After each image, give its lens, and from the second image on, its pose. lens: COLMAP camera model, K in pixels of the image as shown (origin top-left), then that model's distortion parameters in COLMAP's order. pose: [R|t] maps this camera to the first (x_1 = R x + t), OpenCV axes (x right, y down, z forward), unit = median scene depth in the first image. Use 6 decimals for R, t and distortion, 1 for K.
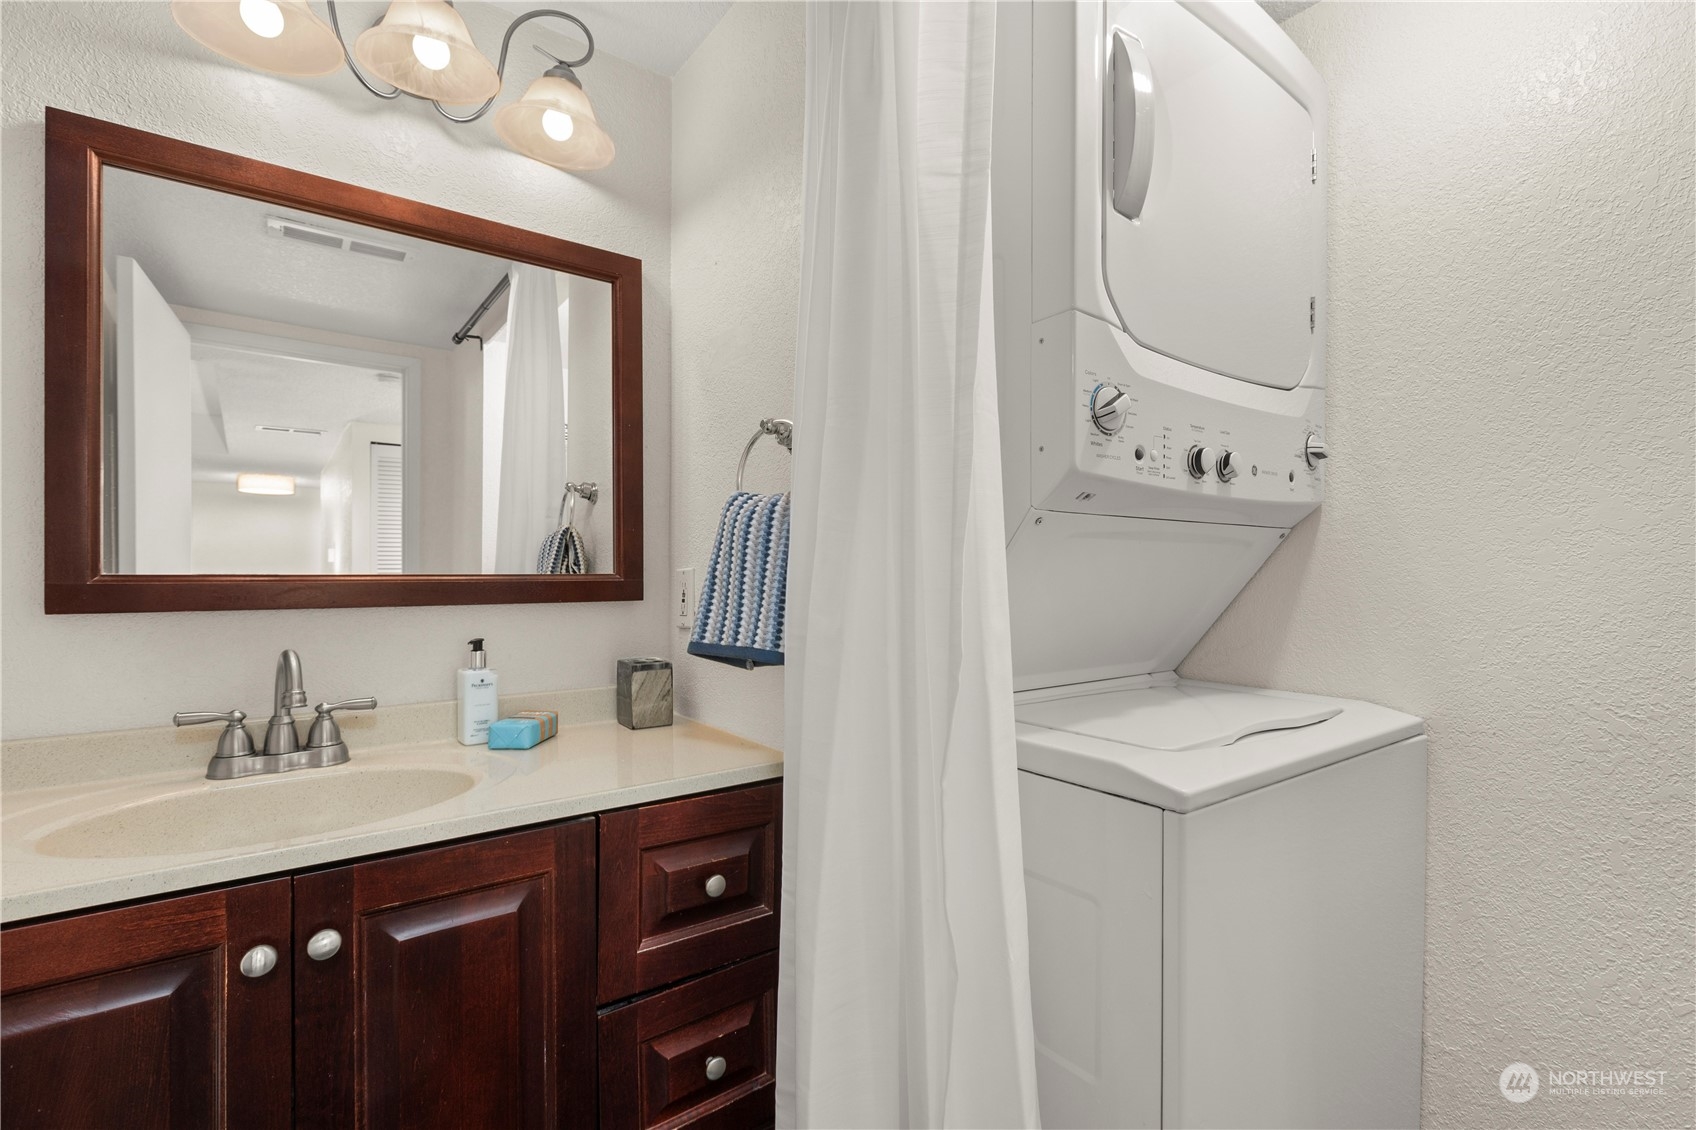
lens RADIAL K [[776.3, 0, 843.6], [0, 776.3, 573.8], [0, 0, 1]] dist [0.000820, -0.001267]
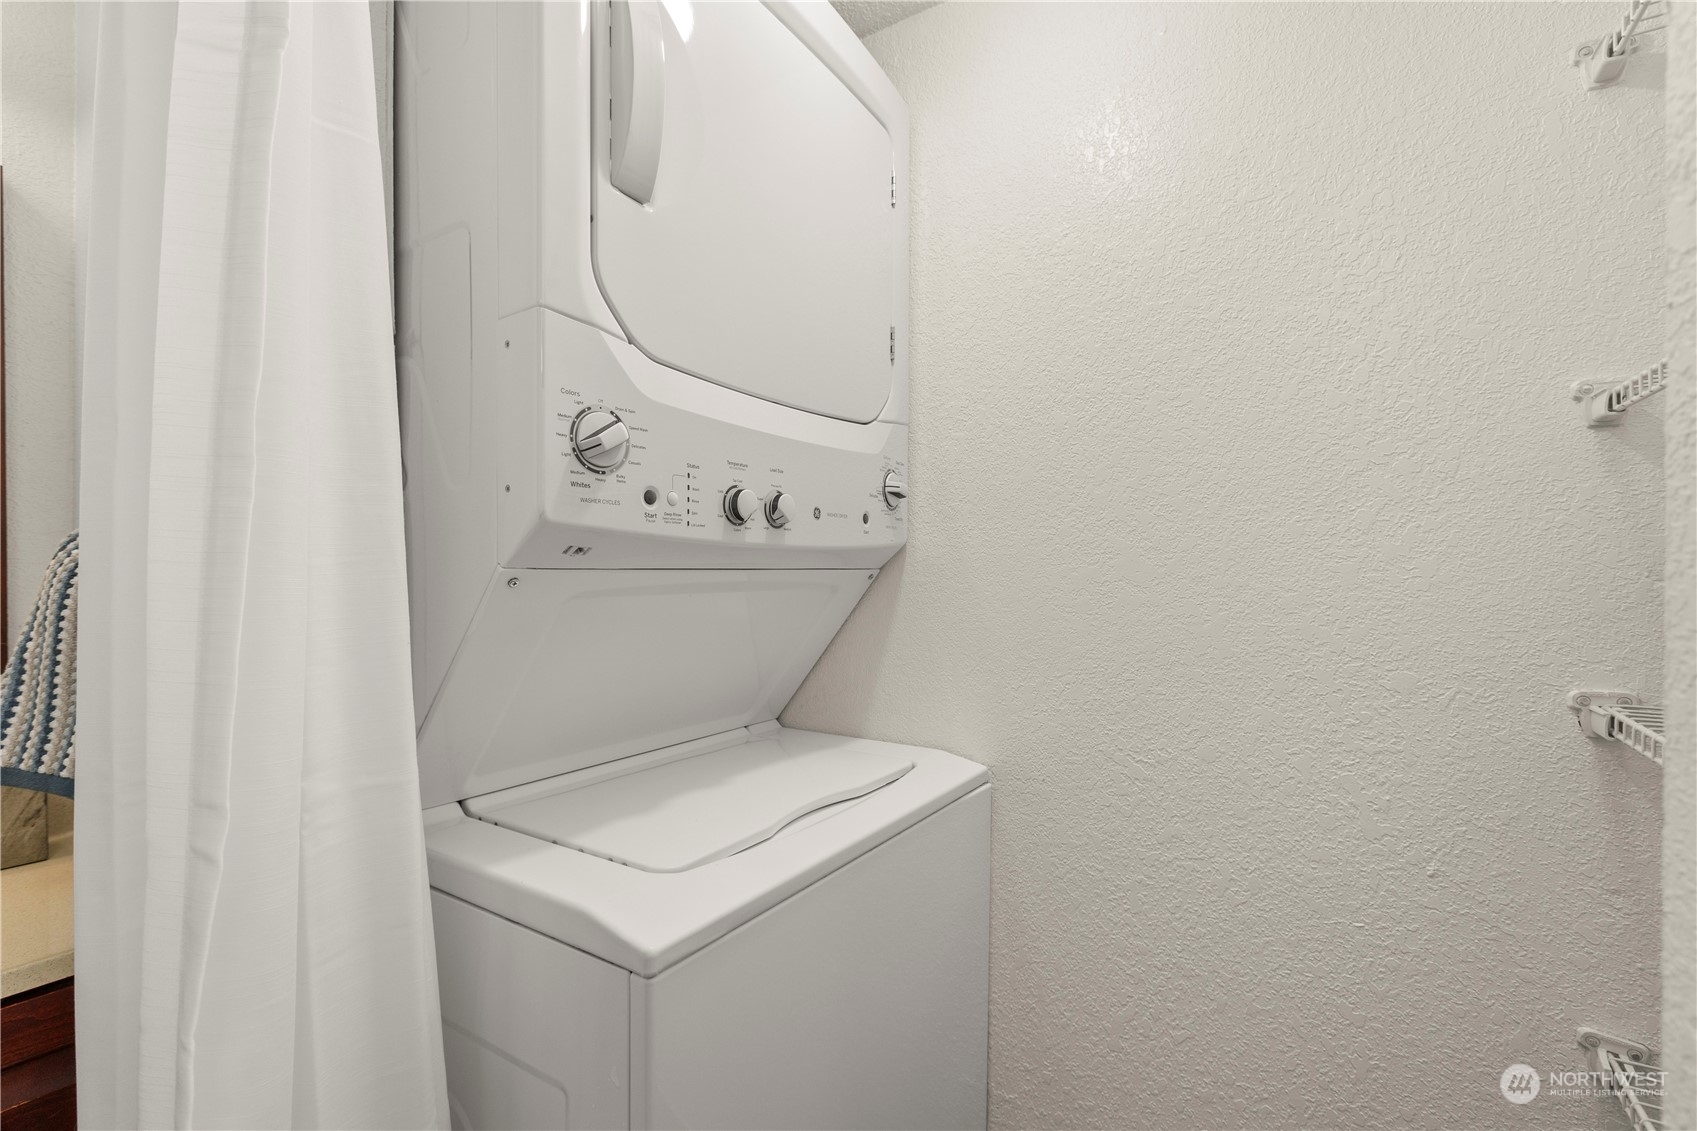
lens RADIAL K [[777.4, 0, 847.8], [0, 777.4, 583.4], [0, 0, 1]] dist [-0.003521, 0.000080]
pose [[0.934794, -0.009929, 0.355052, 0.268362], [0.006573, 0.999922, 0.010657, -0.067988], [-0.355130, -0.007629, 0.934786, 0.163299]]
